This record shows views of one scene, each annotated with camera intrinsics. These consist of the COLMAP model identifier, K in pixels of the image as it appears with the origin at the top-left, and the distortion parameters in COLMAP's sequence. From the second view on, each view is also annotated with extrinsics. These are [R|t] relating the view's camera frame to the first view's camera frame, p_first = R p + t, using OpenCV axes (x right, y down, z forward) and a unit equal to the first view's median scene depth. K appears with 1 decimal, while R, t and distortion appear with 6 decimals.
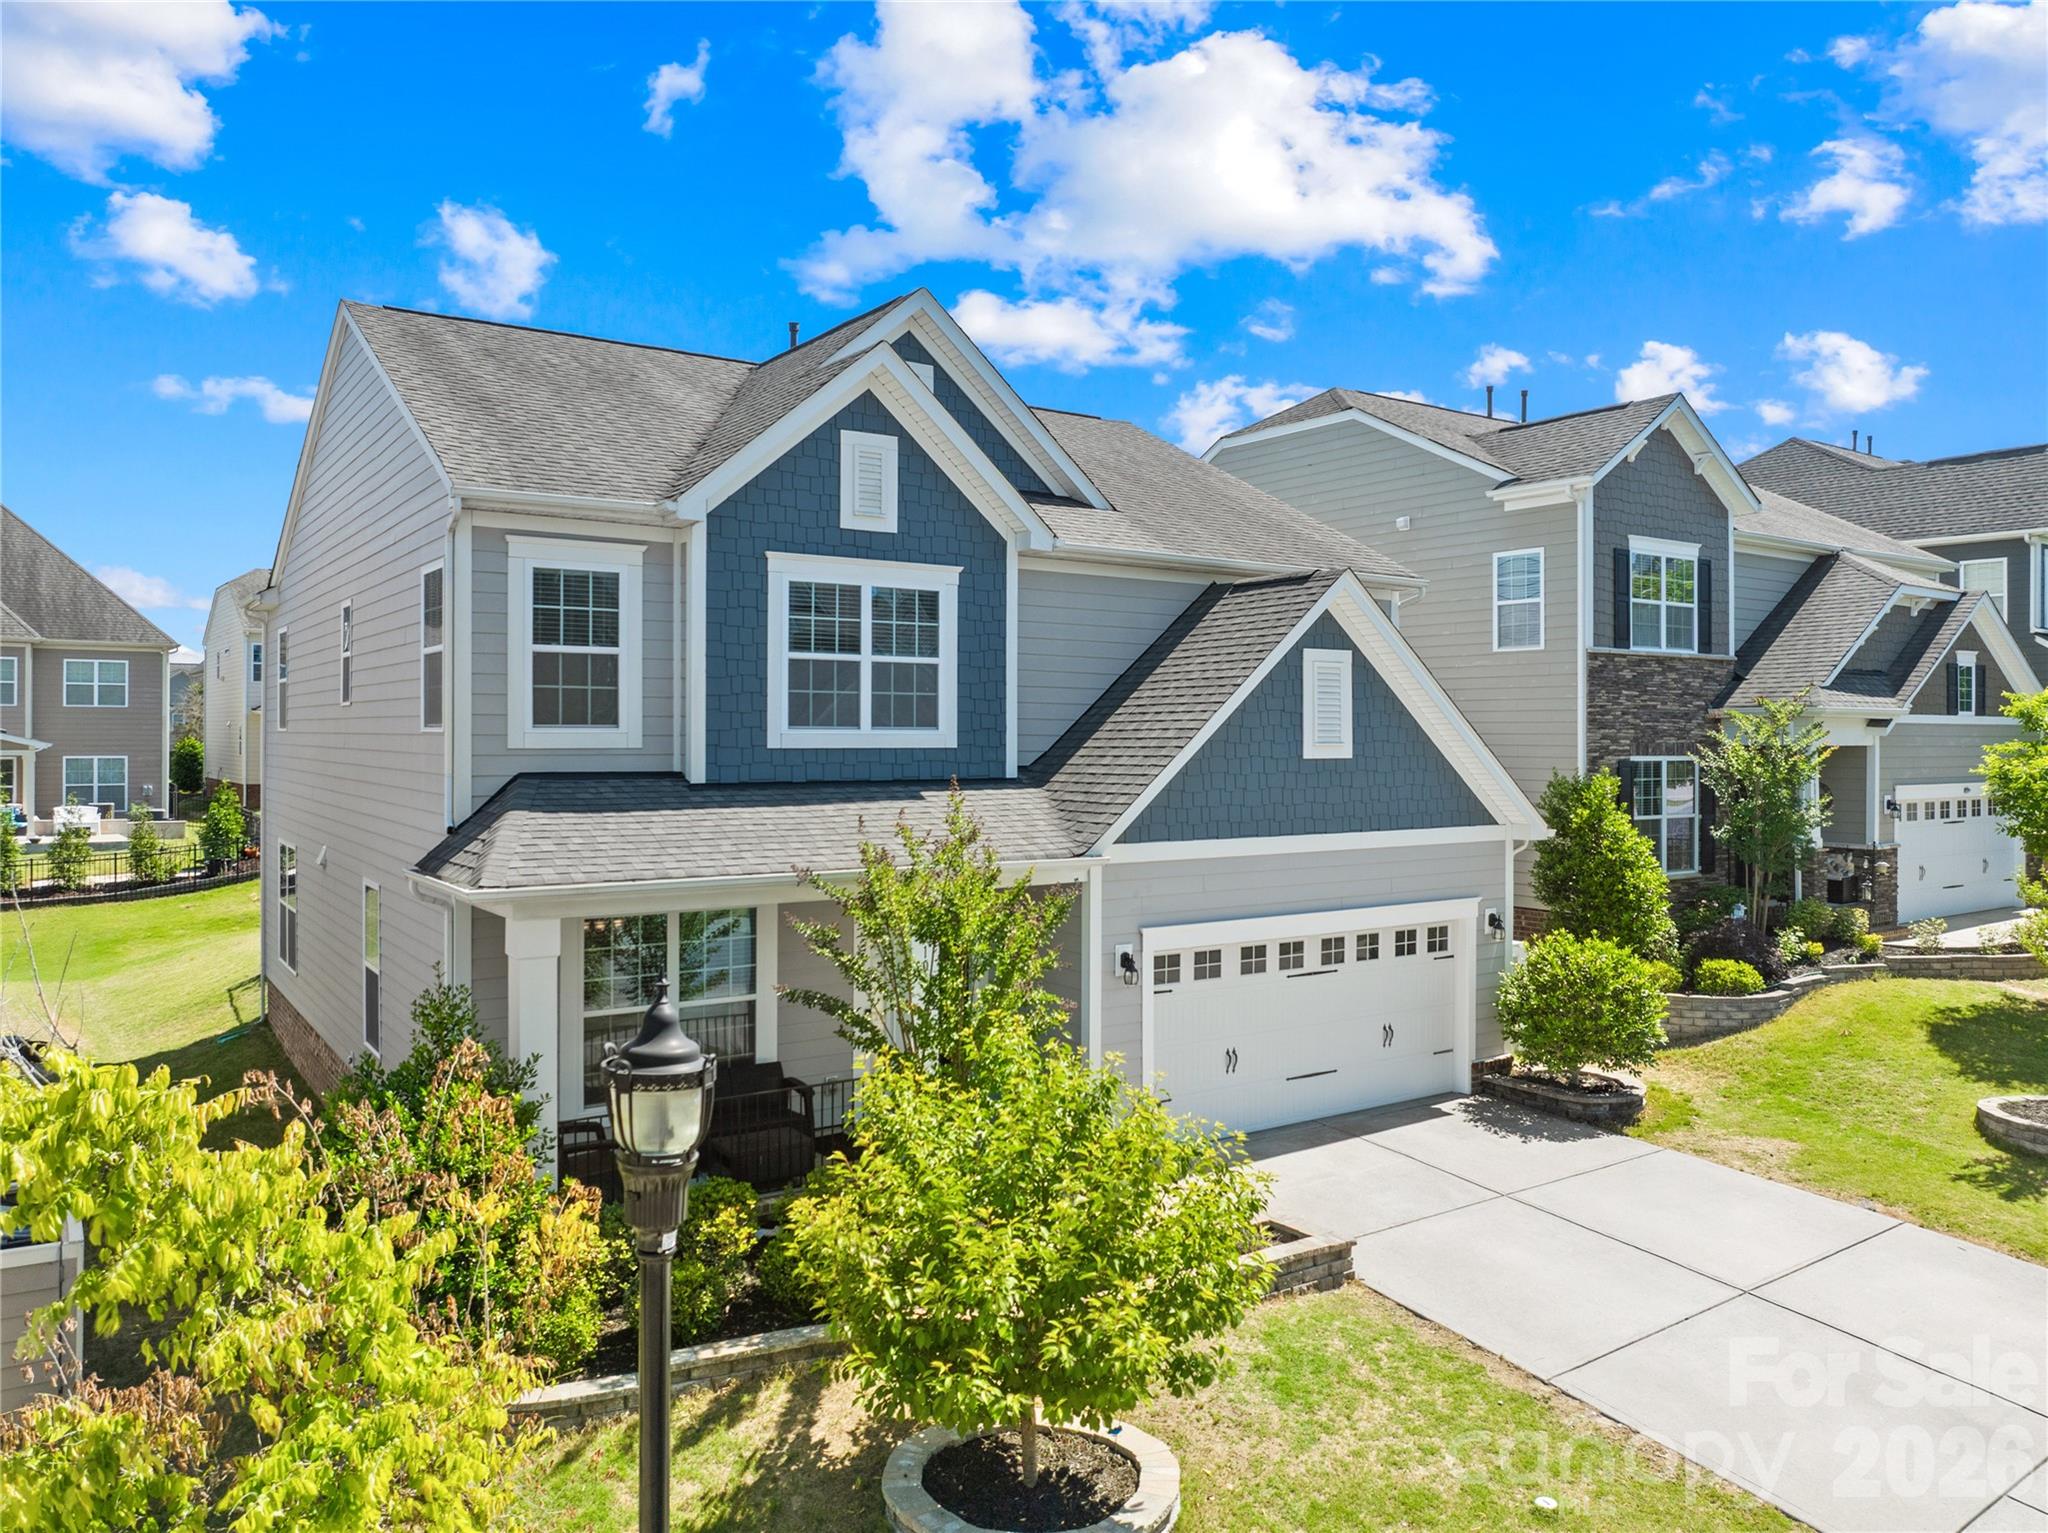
lens RADIAL K [[1502.4, 0, 1017.4], [0, 1502.4, 735.9], [0, 0, 1]] dist [-0.000835, 0.001795]
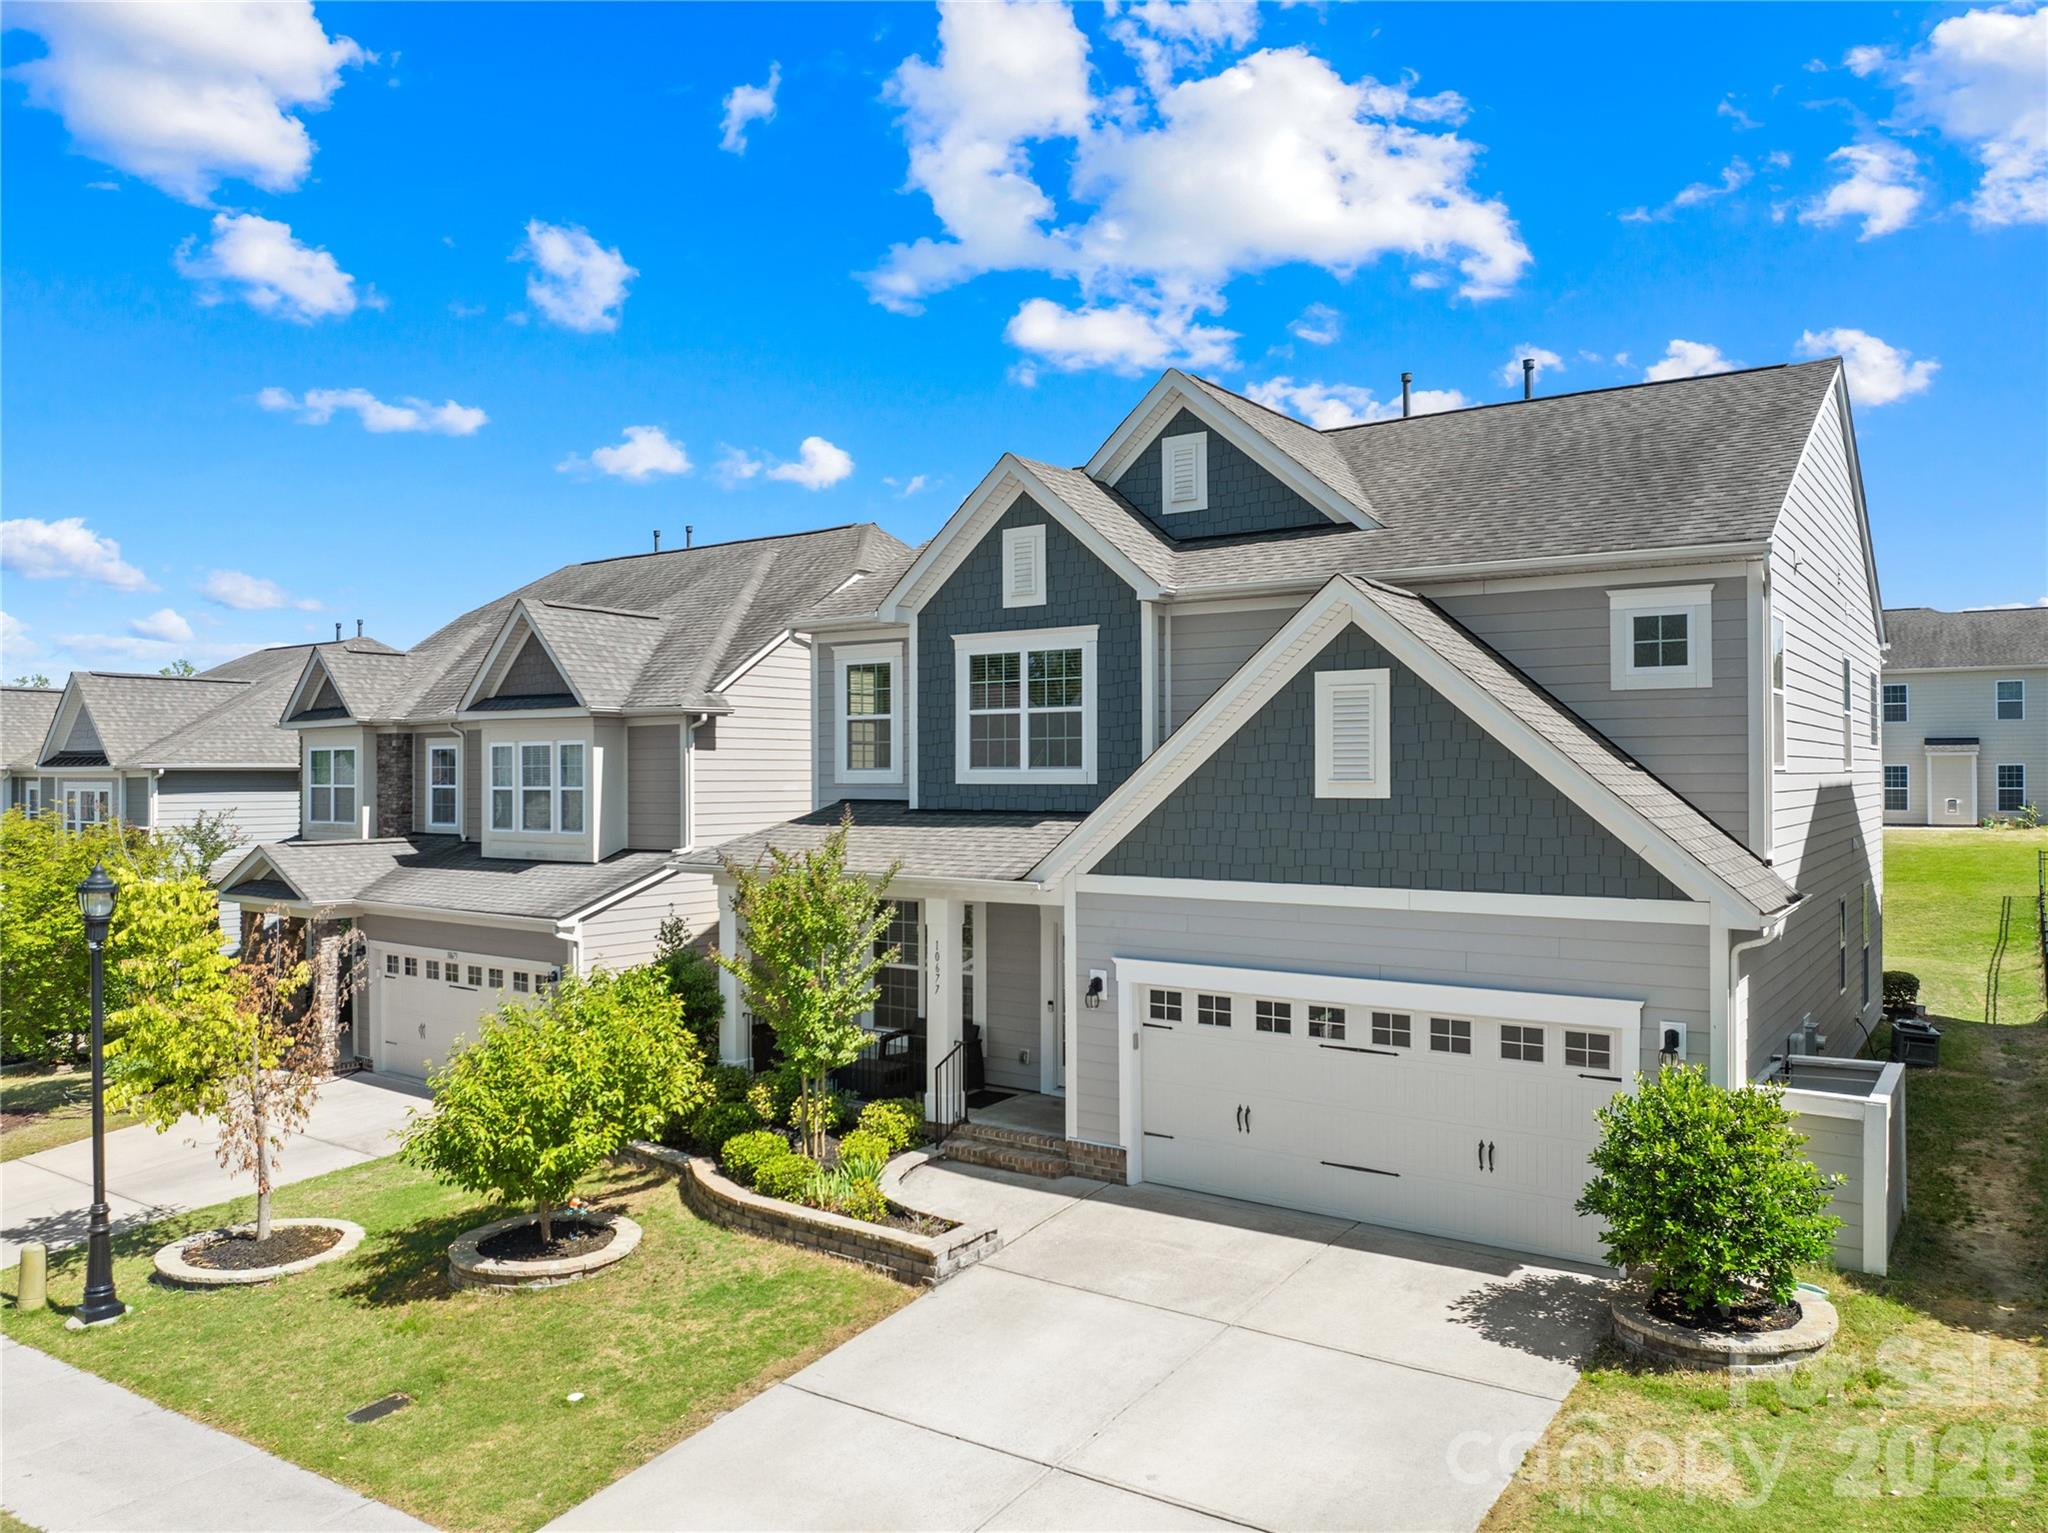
lens RADIAL K [[1451.2, 0, 998.5], [0, 1451.2, 763.8], [0, 0, 1]] dist [-0.006419, 0.001119]
pose [[0.324911, -0.010000, -0.945692, 0.979604], [0.004255, 0.999949, -0.009112, 0.002170], [0.945735, -0.001063, 0.324937, 0.577457]]
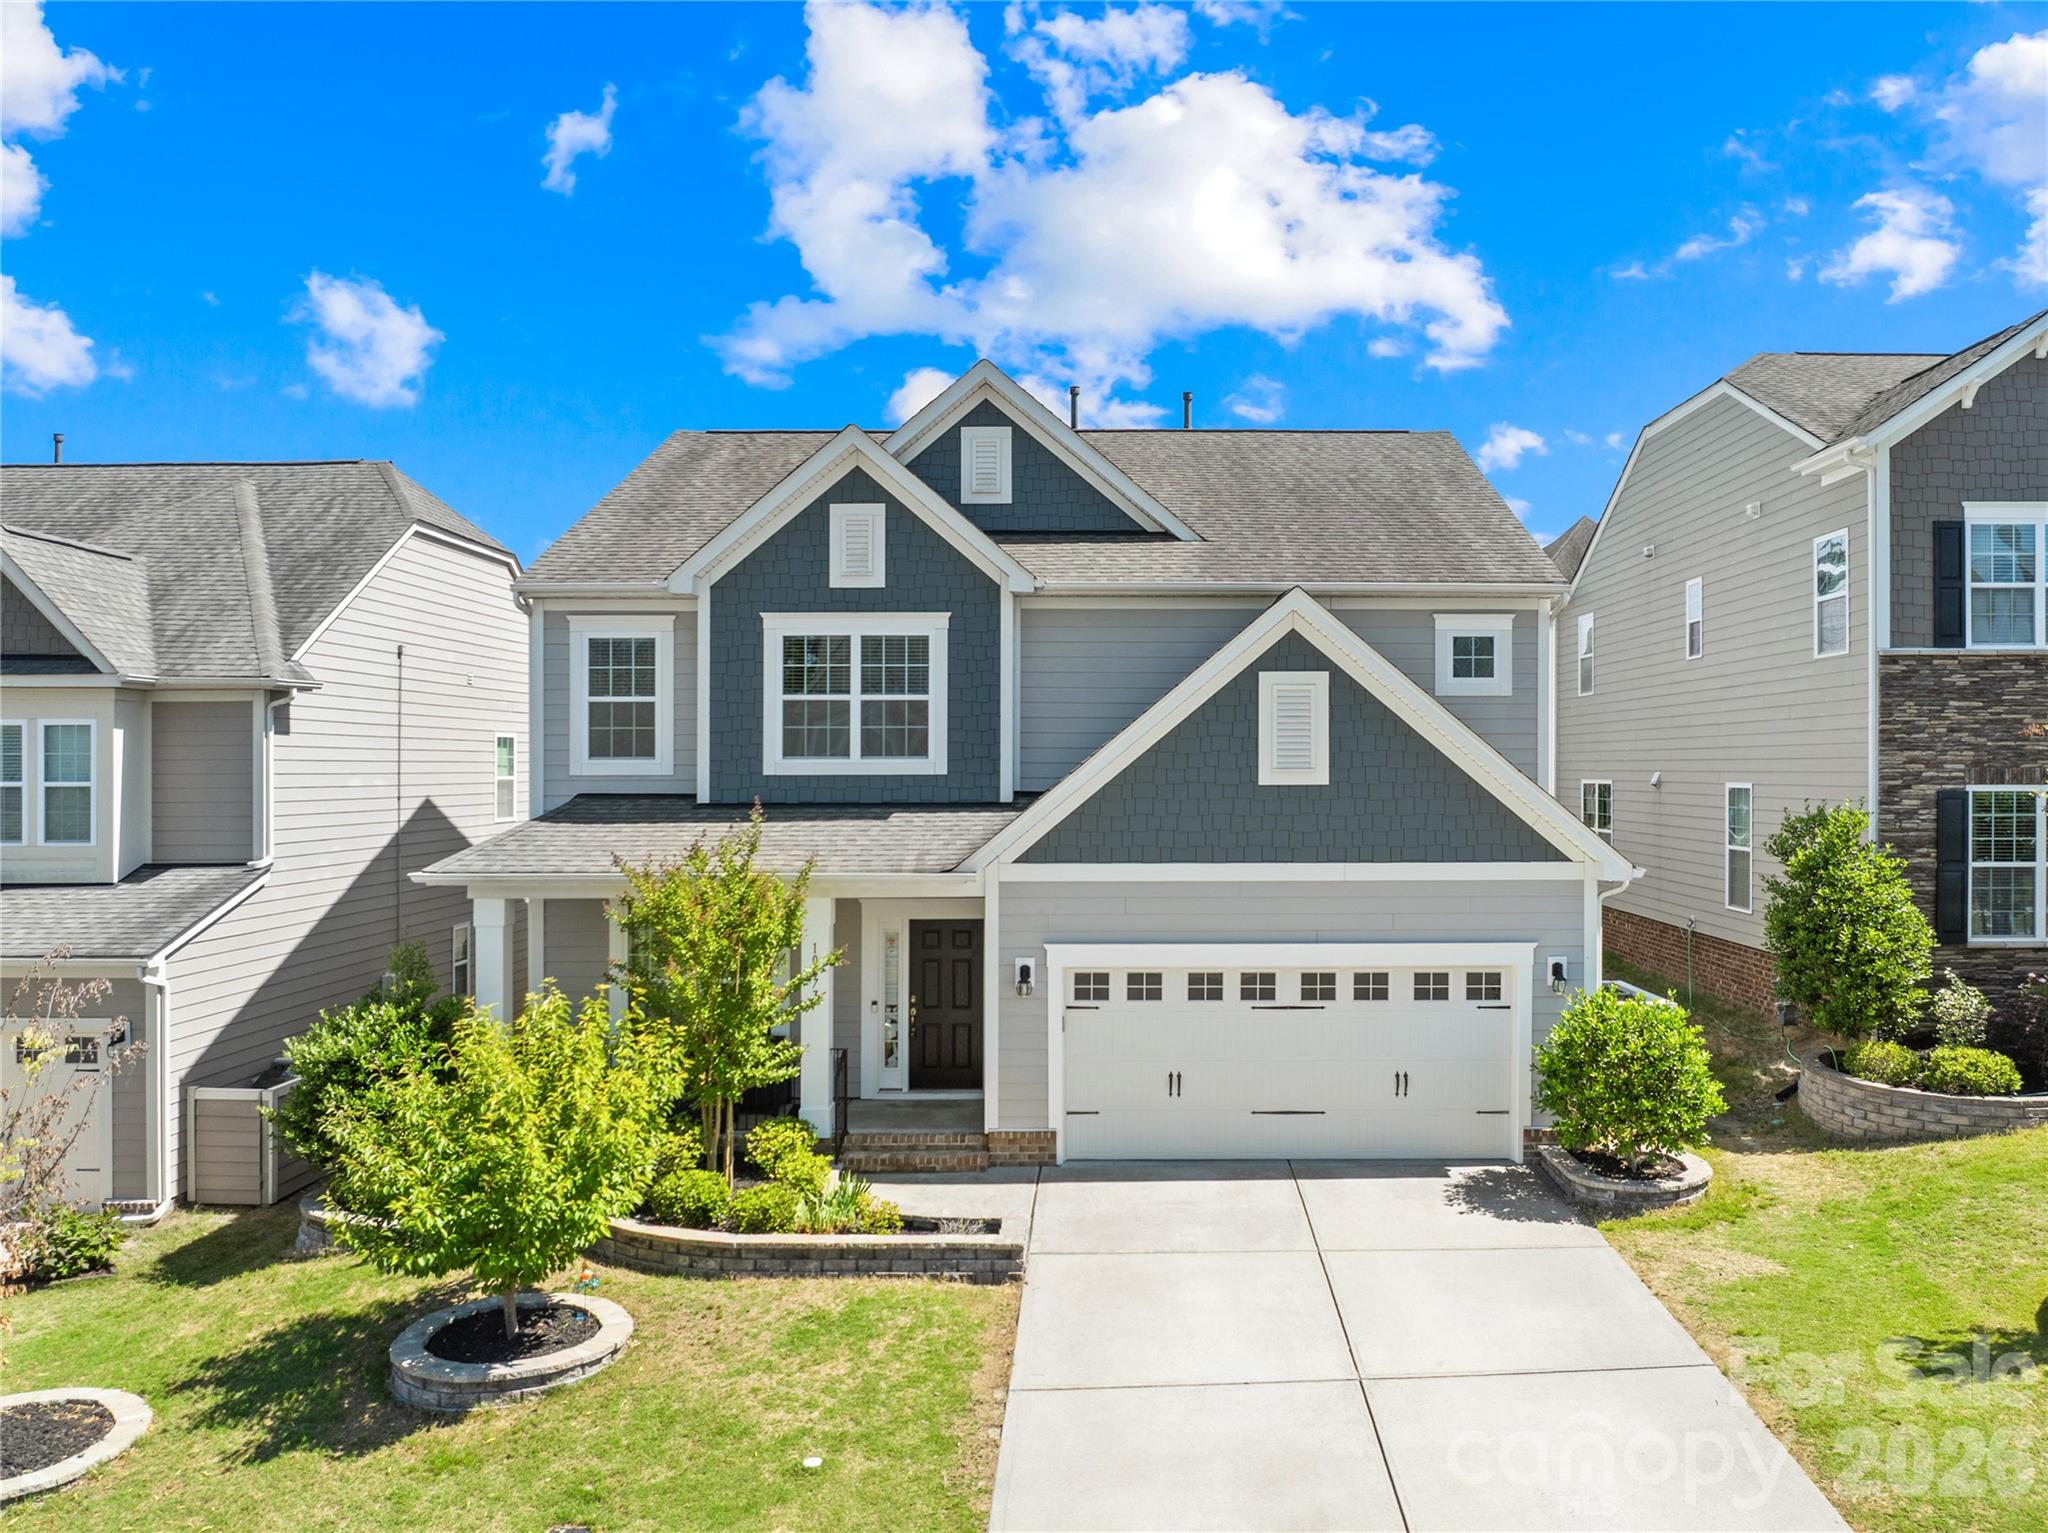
lens RADIAL K [[1545.4, 0, 1097.8], [0, 1545.4, 774.6], [0, 0, 1]] dist [-0.019142, -0.002161]
pose [[0.817788, -0.002714, -0.575514, 0.716804], [0.004593, 0.999988, 0.001811, 0.006528], [0.575502, -0.004124, 0.817790, 0.127256]]
